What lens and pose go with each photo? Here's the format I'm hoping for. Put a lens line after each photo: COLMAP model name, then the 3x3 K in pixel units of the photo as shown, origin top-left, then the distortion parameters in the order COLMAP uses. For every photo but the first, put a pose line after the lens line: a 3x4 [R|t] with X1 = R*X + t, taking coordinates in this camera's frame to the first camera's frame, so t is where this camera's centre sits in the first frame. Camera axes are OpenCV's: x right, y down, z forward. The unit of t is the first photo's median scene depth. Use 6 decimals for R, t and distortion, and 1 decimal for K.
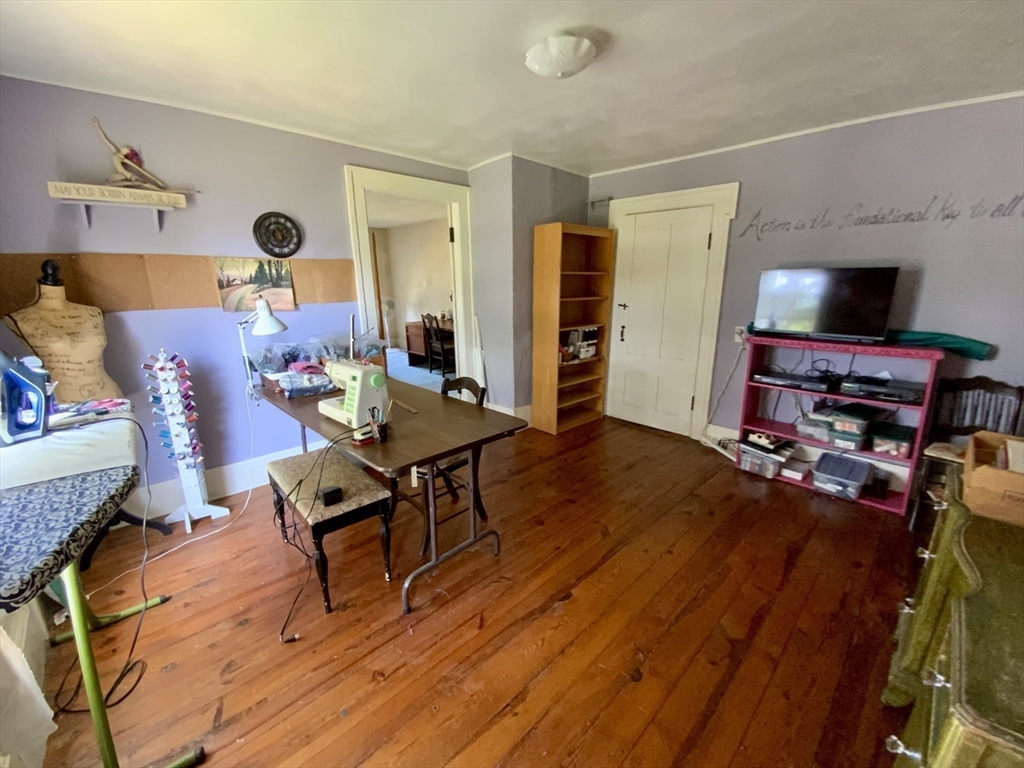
lens RADIAL K [[413.2, 0, 514.1], [0, 413.2, 385.5], [0, 0, 1]] dist [-0.005373, -0.006111]
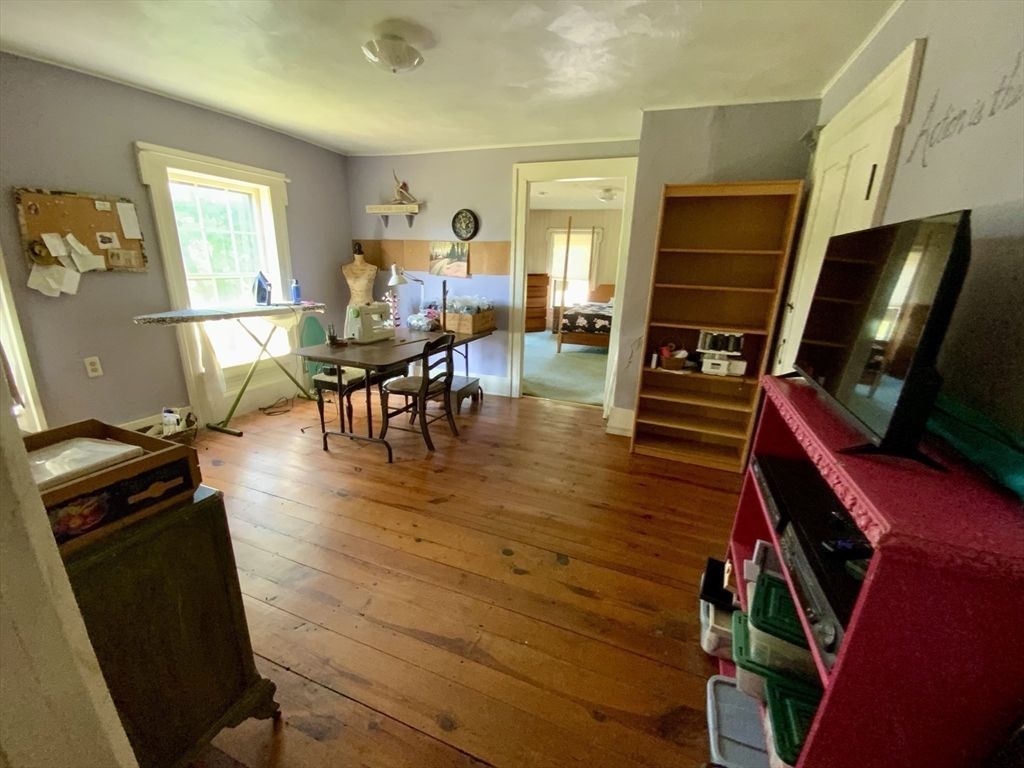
lens RADIAL K [[413.2, 0, 511.1], [0, 413.2, 387.8], [0, 0, 1]] dist [-0.005373, -0.006111]
pose [[0.422742, 0.269819, -0.865151, 0.952216], [-0.258470, 0.950896, 0.170264, -0.111314], [0.868610, 0.151638, 0.471724, 0.556141]]
